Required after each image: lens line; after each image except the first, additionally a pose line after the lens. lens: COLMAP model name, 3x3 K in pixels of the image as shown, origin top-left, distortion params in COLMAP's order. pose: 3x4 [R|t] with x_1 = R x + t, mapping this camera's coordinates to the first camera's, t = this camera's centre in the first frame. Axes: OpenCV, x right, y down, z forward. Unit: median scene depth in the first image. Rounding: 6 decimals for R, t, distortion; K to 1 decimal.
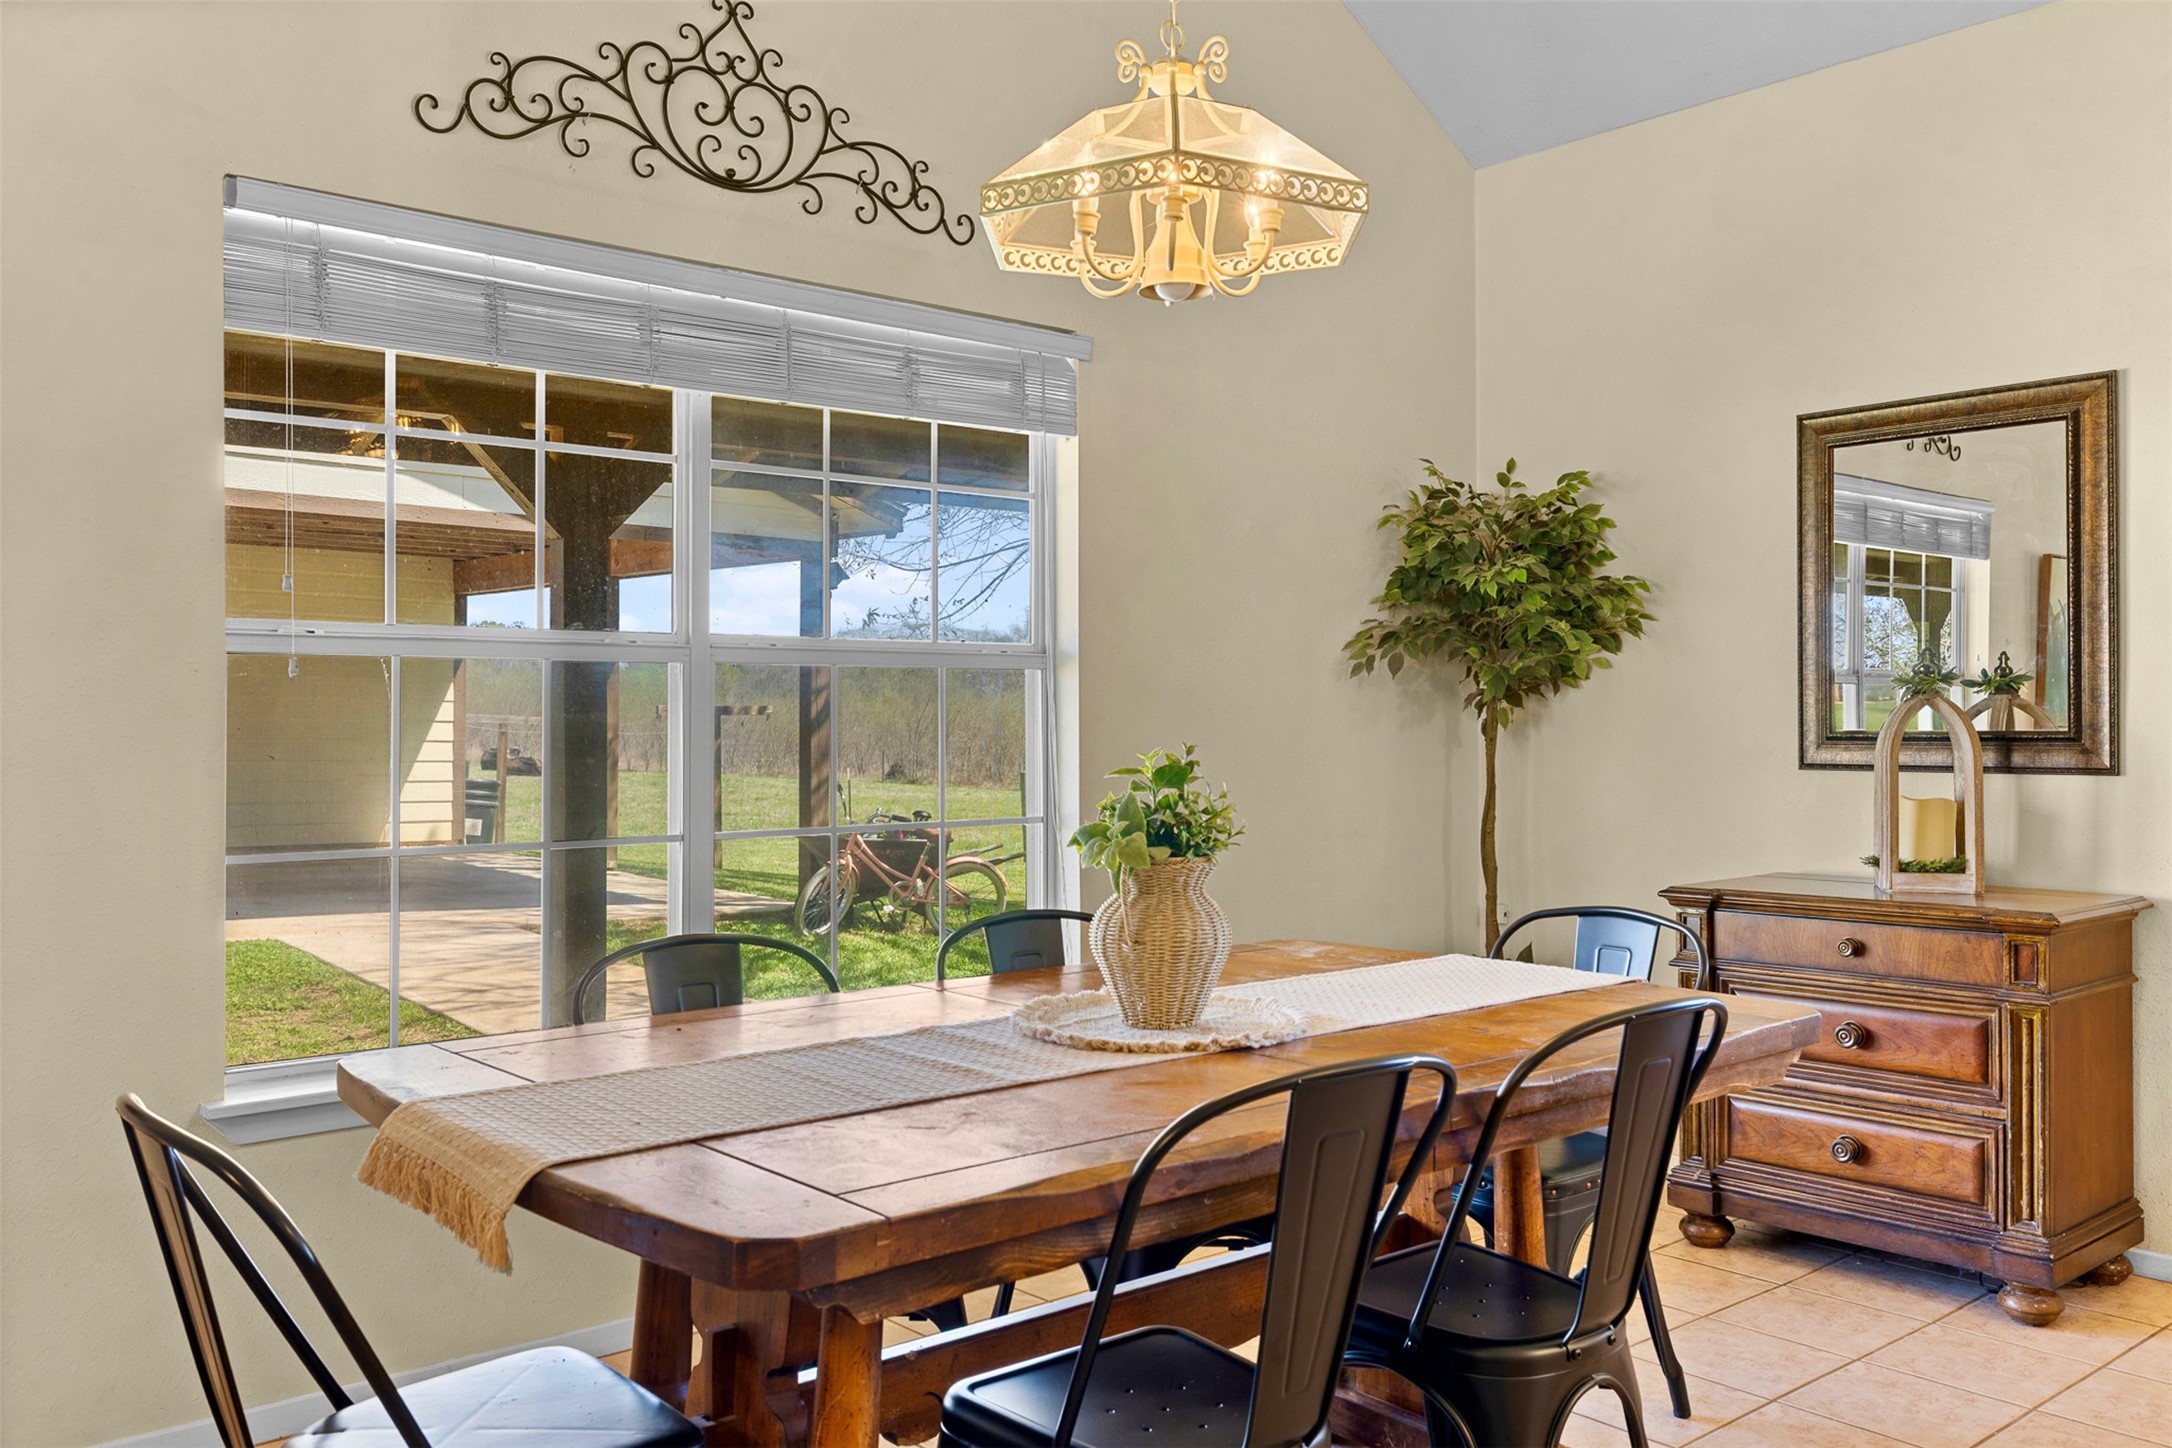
lens RADIAL K [[1772.5, 0, 1086.0], [0, 1772.5, 724.0], [0, 0, 1]] dist [-0.000960, -0.002125]
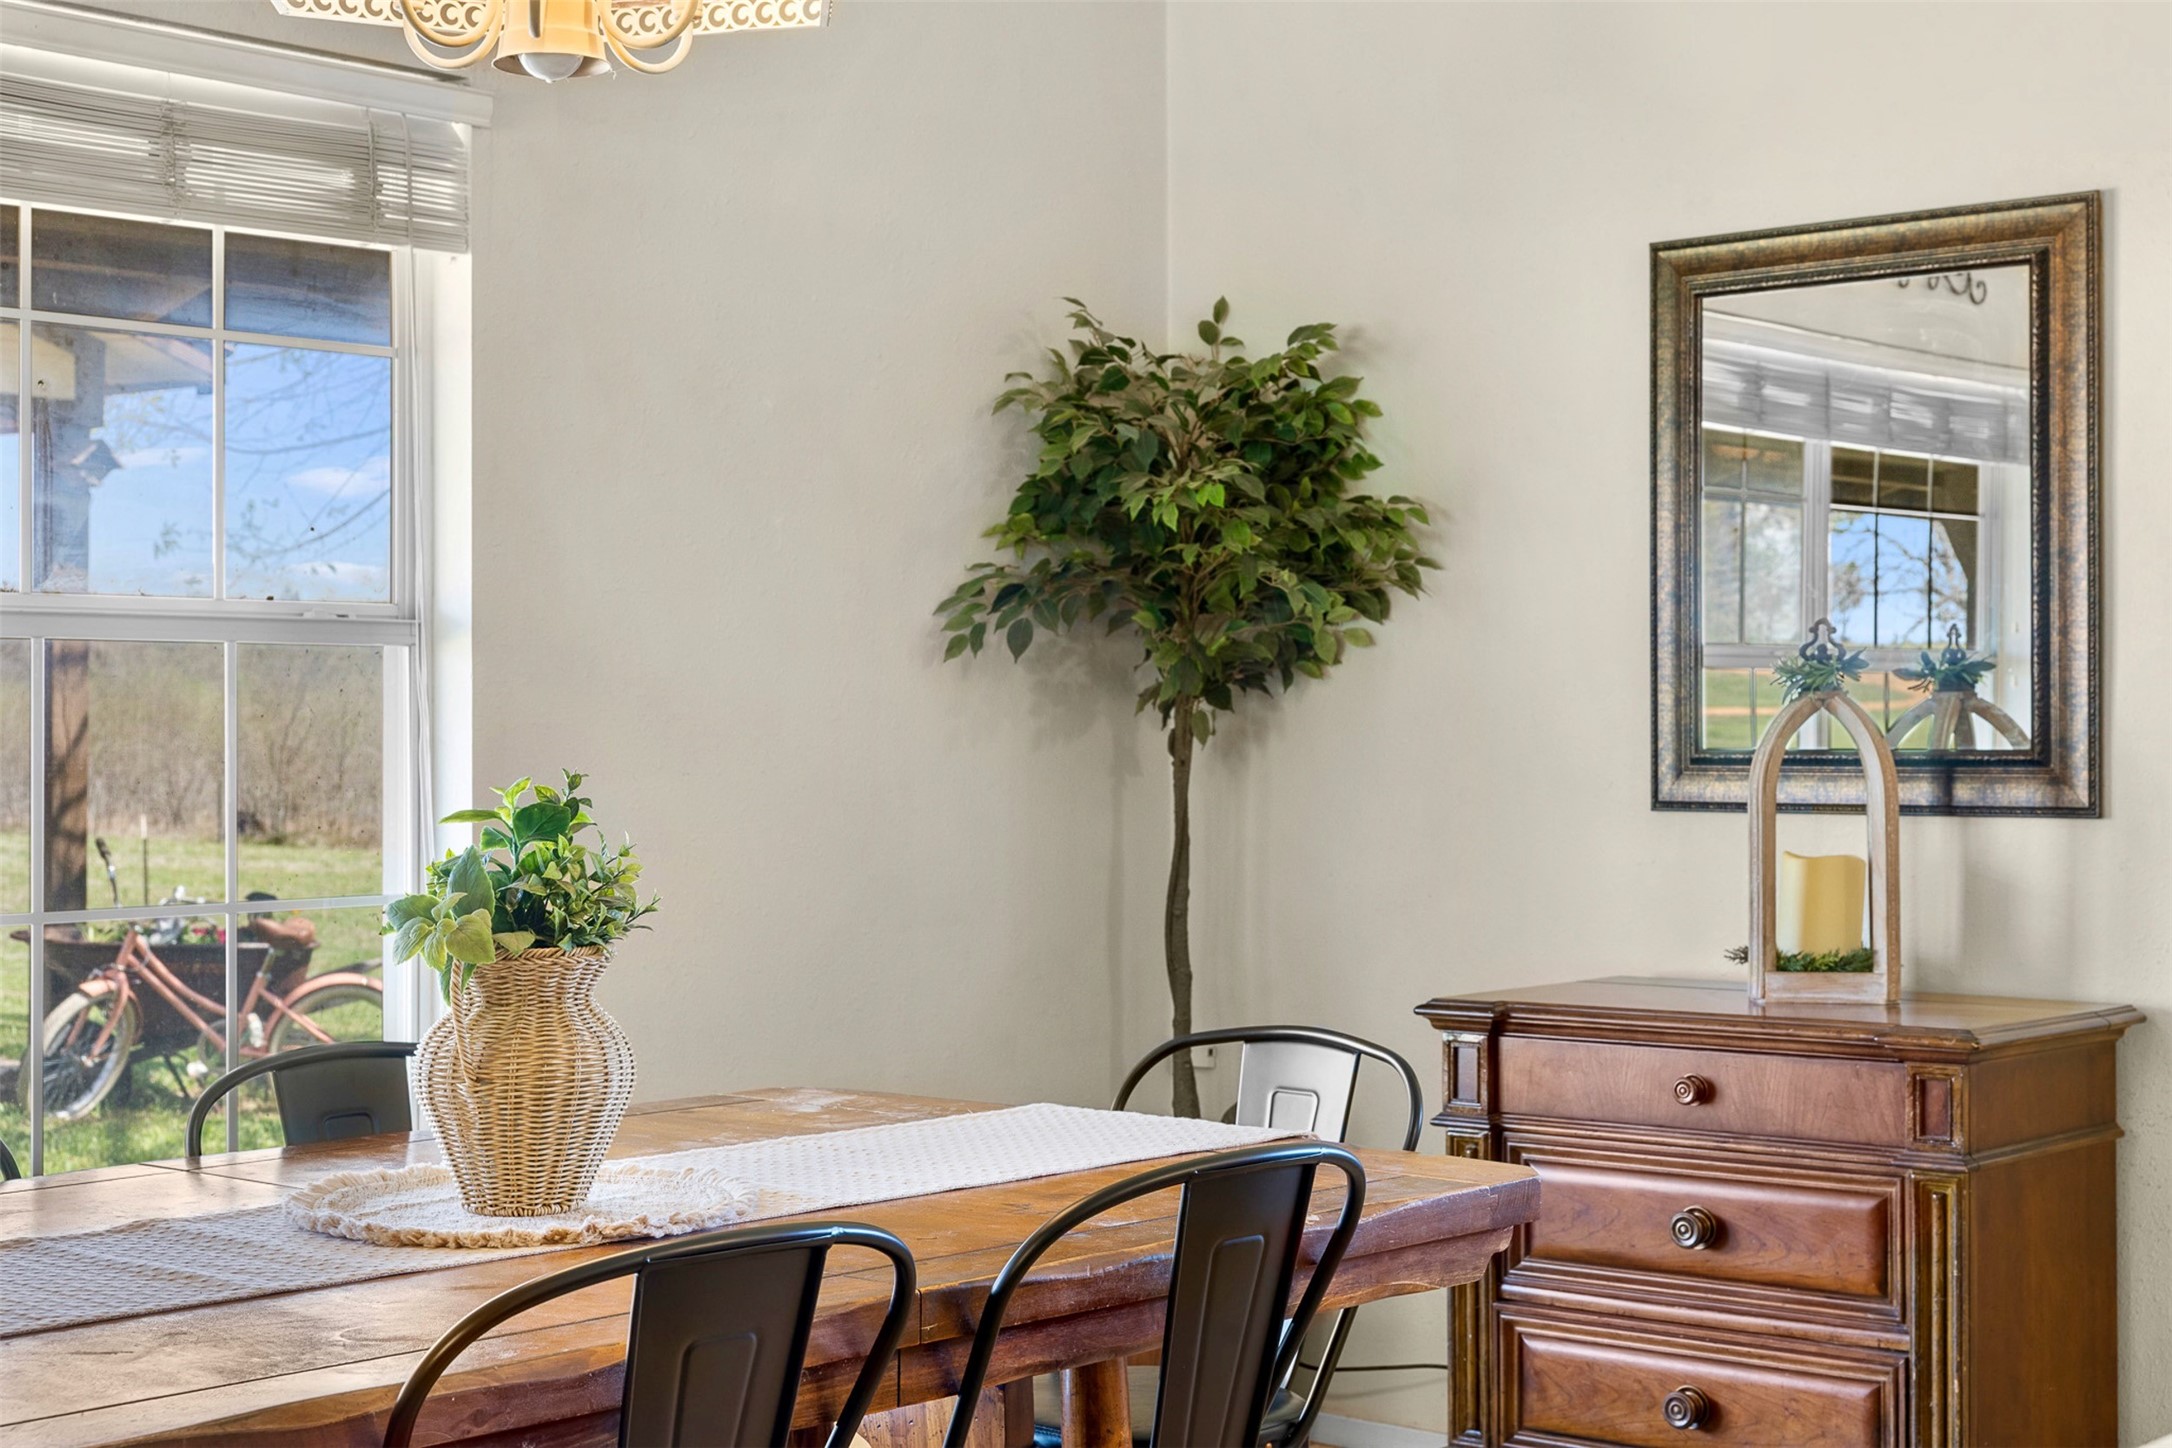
lens RADIAL K [[3254.3, 0, 1086.0], [0, 3254.3, 724.0], [0, 0, 1]] dist [0.023027, -0.049515]
pose [[0.989616, 0.000822, 0.143733, 0.045726], [-0.000431, 0.999996, -0.002750, -0.001843], [-0.143735, 0.002659, 0.989613, -0.121284]]
